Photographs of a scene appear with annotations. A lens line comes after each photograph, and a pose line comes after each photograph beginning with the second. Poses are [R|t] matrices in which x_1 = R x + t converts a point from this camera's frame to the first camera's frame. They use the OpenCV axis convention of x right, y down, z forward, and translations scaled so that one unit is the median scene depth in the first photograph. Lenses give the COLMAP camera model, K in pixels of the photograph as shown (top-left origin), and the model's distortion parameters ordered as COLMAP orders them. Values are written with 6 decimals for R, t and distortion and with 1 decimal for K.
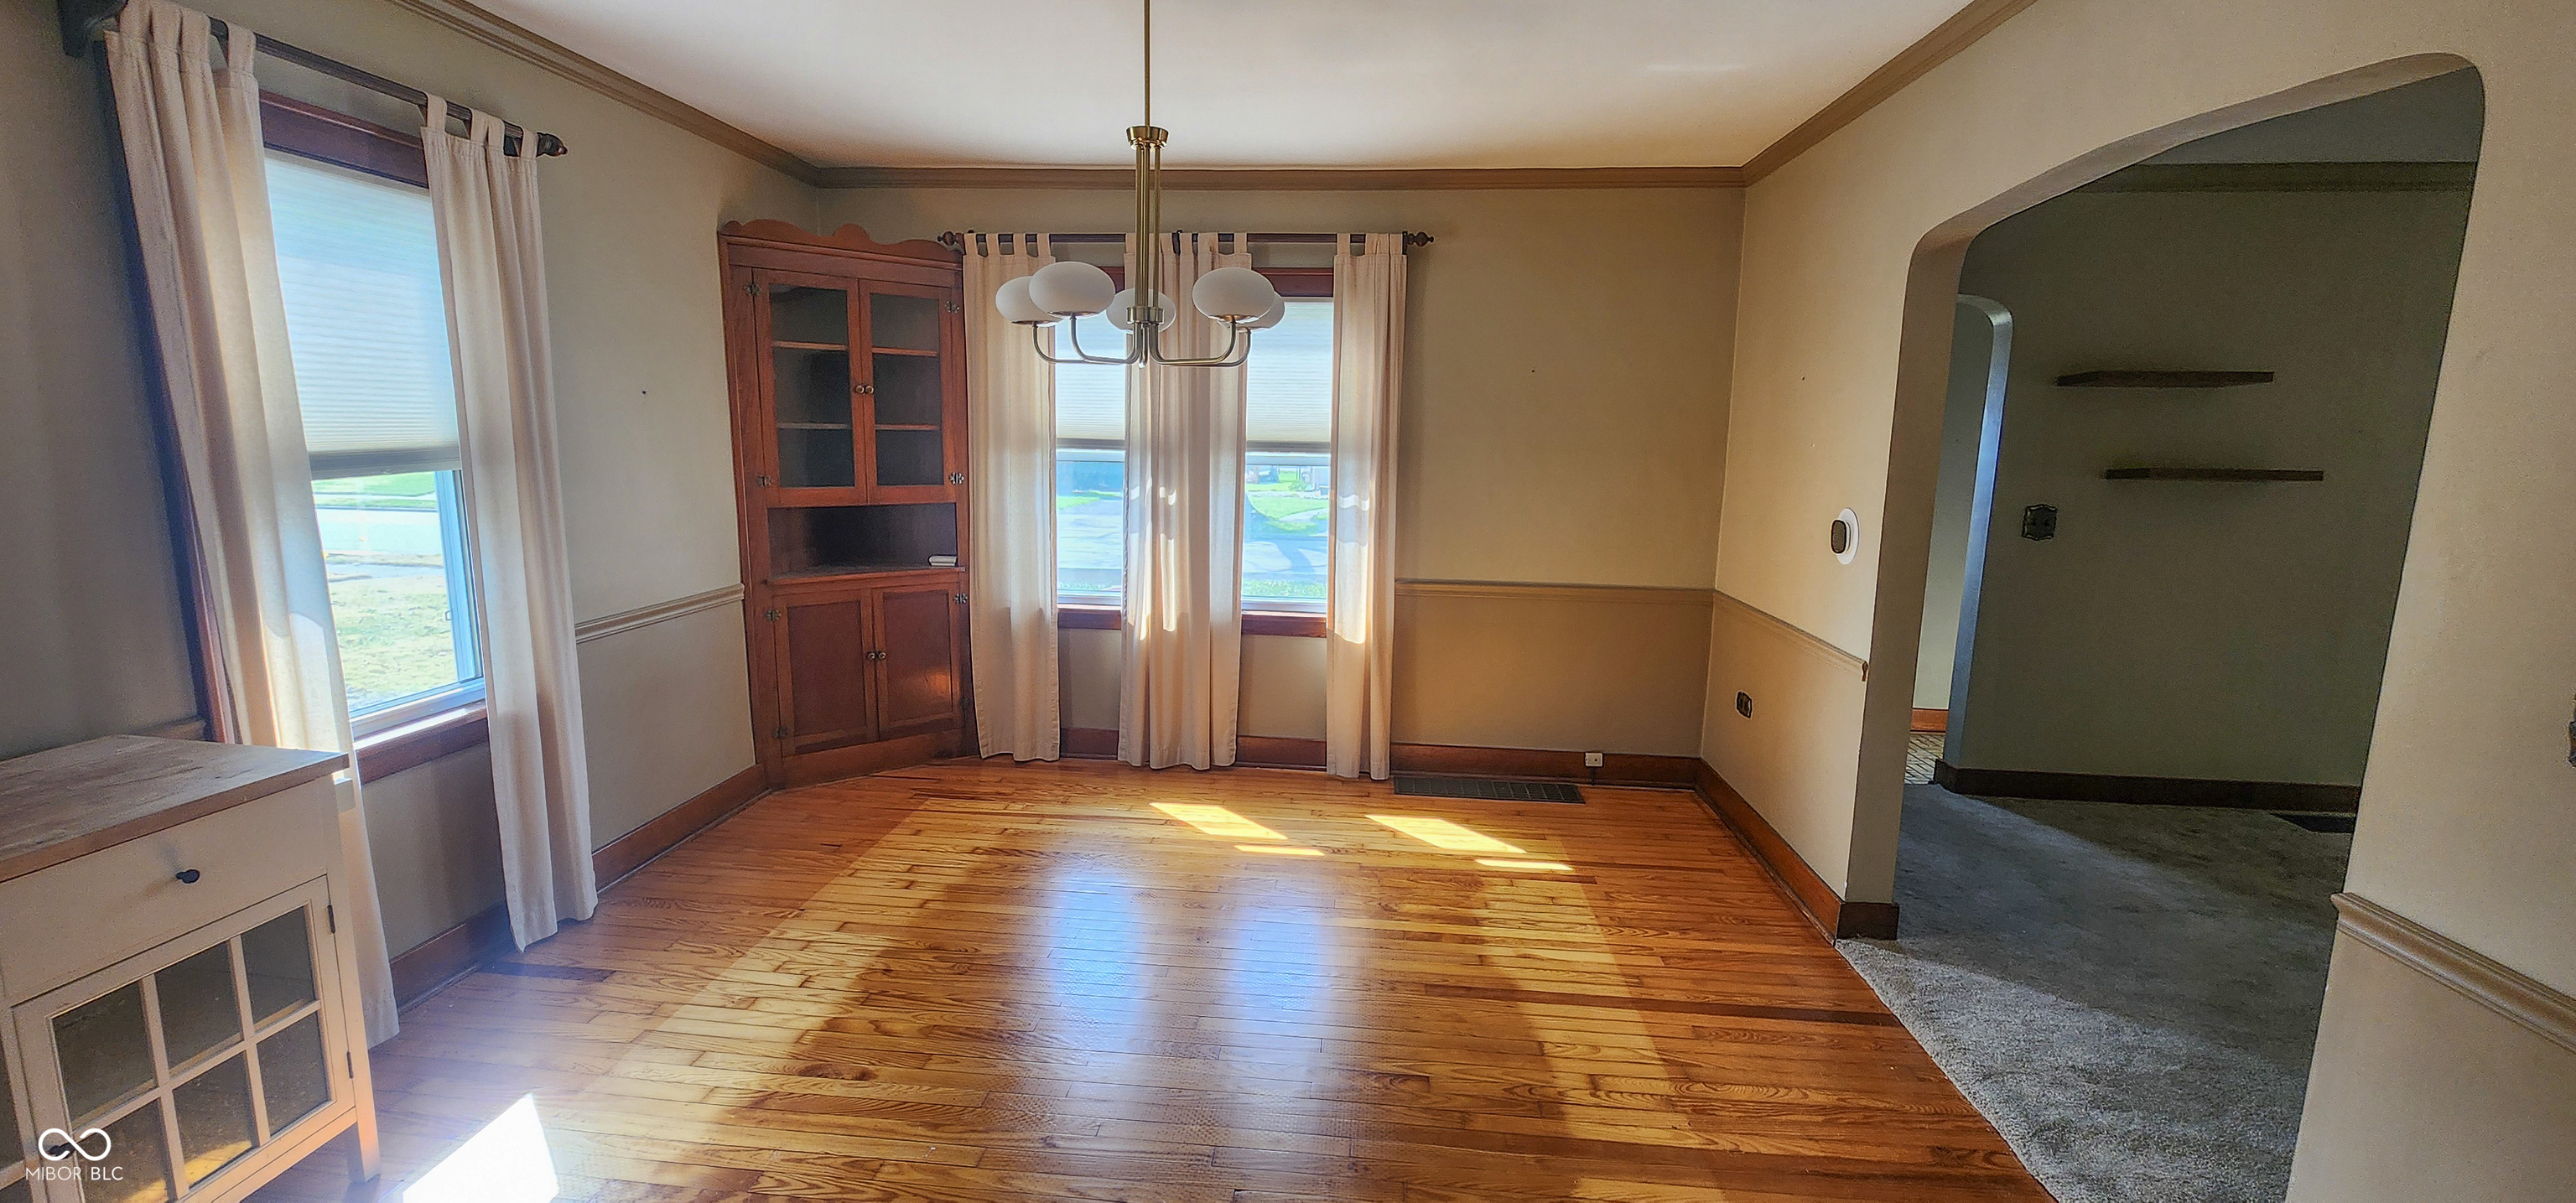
lens RADIAL K [[1047.6, 0, 1278.4], [0, 1047.6, 597.0], [0, 0, 1]] dist [0.000277, 0.000231]
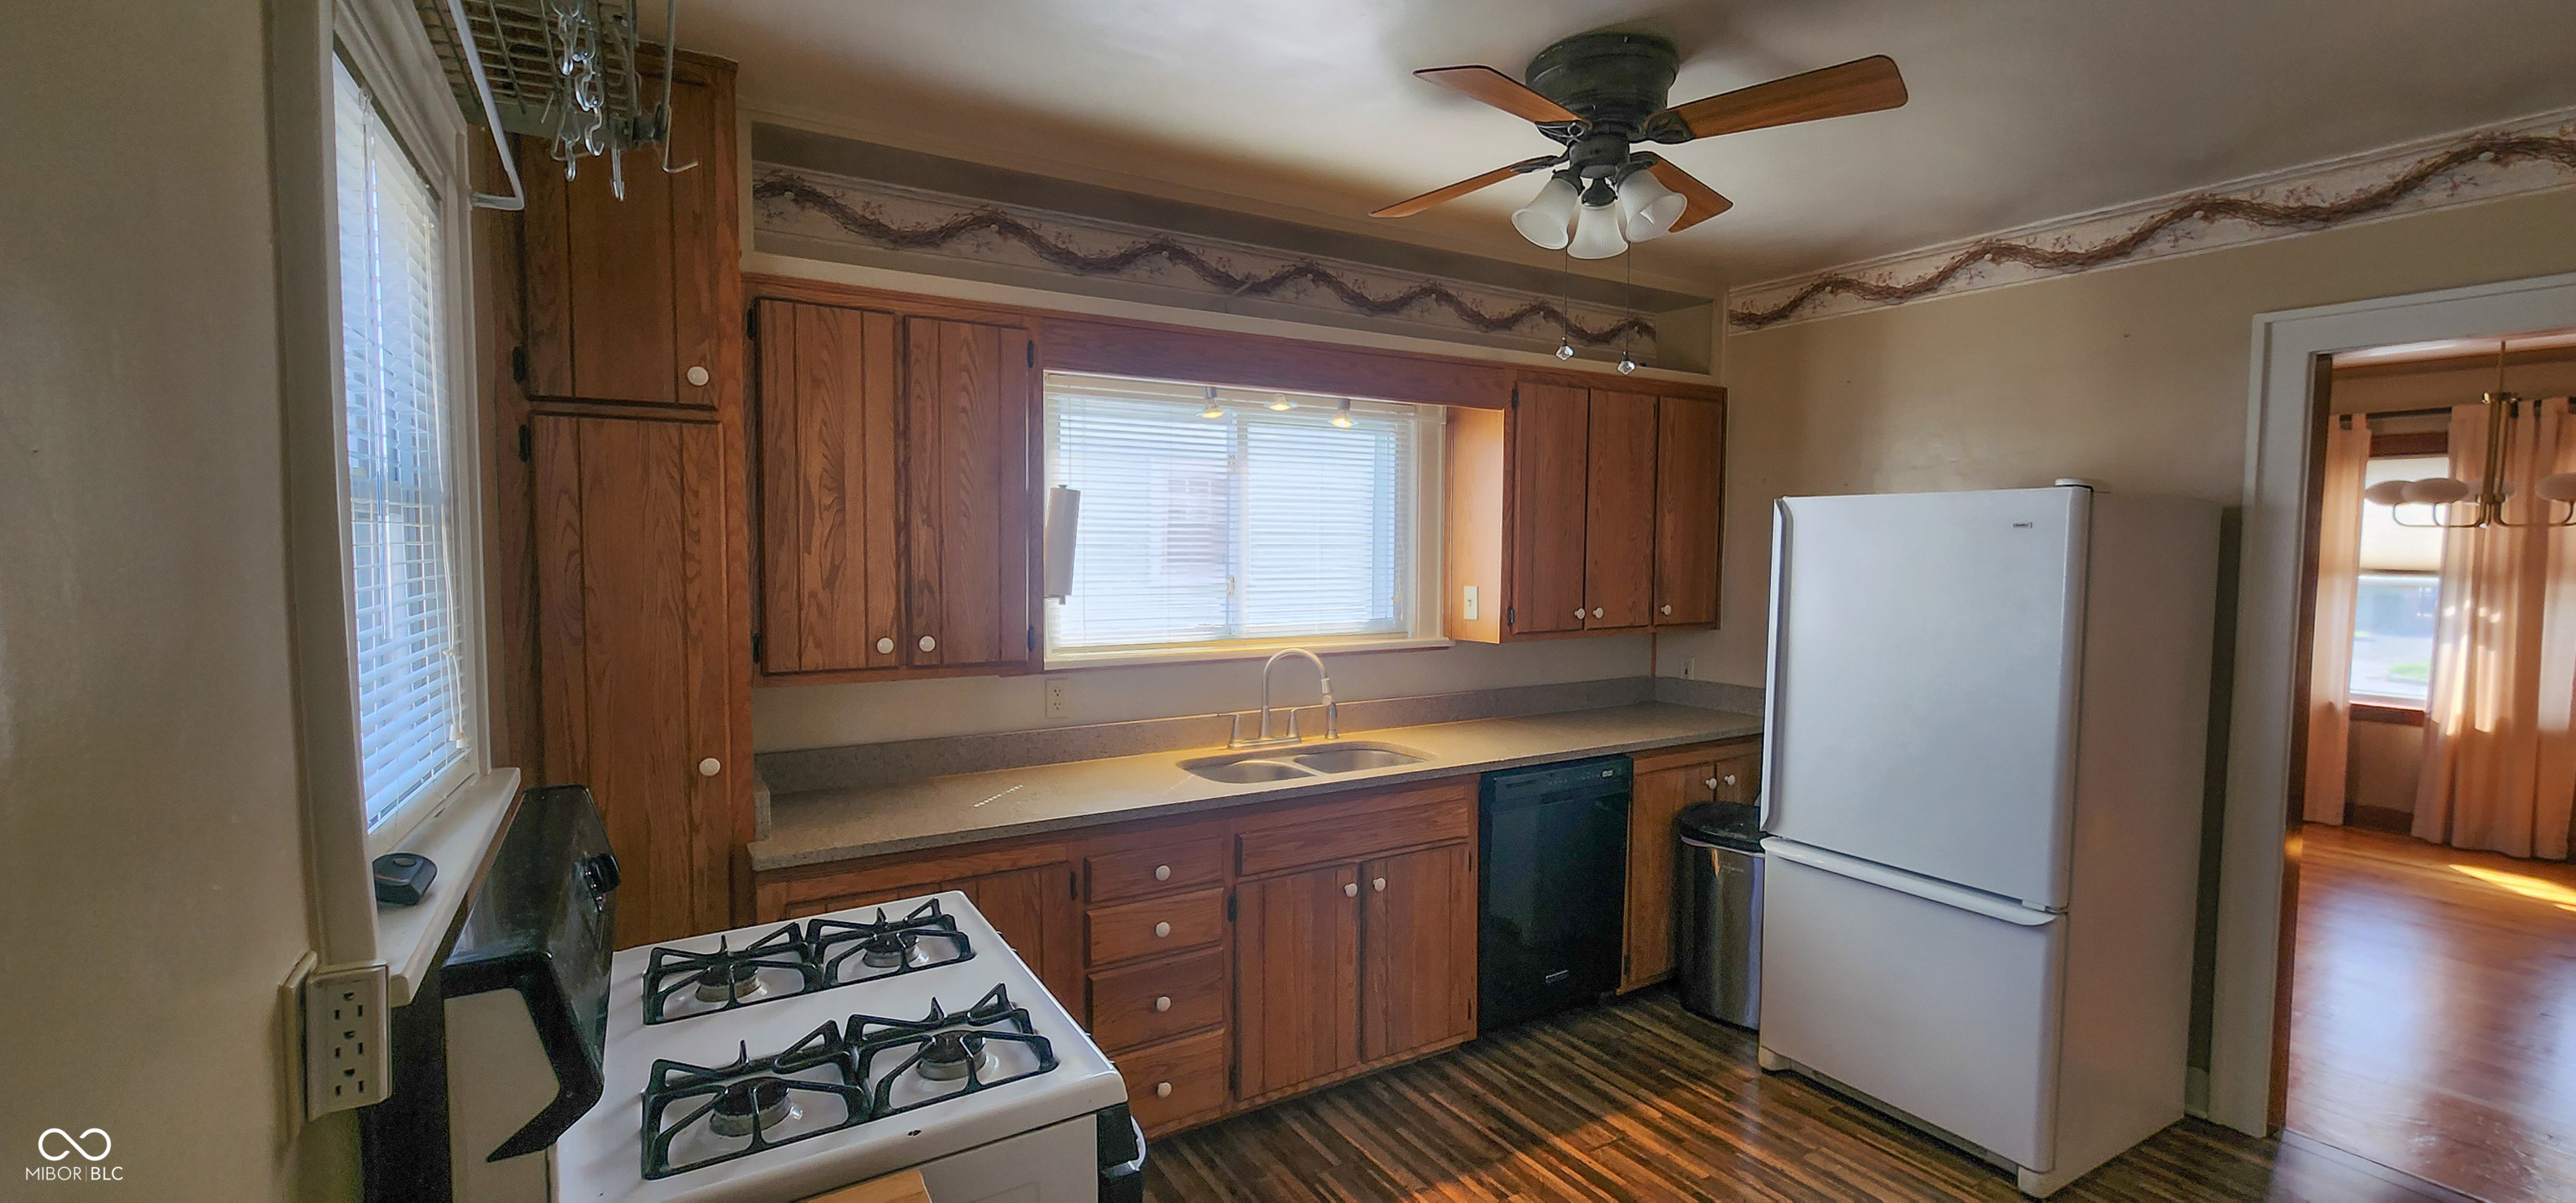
lens RADIAL K [[1047.6, 0, 1305.2], [0, 1047.6, 603.2], [0, 0, 1]] dist [0.000277, 0.000231]
pose [[0.582804, 0.029746, -0.812068, 0.081202], [-0.131627, 0.989588, -0.058218, 0.144105], [0.801881, 0.140820, 0.580651, -0.816027]]
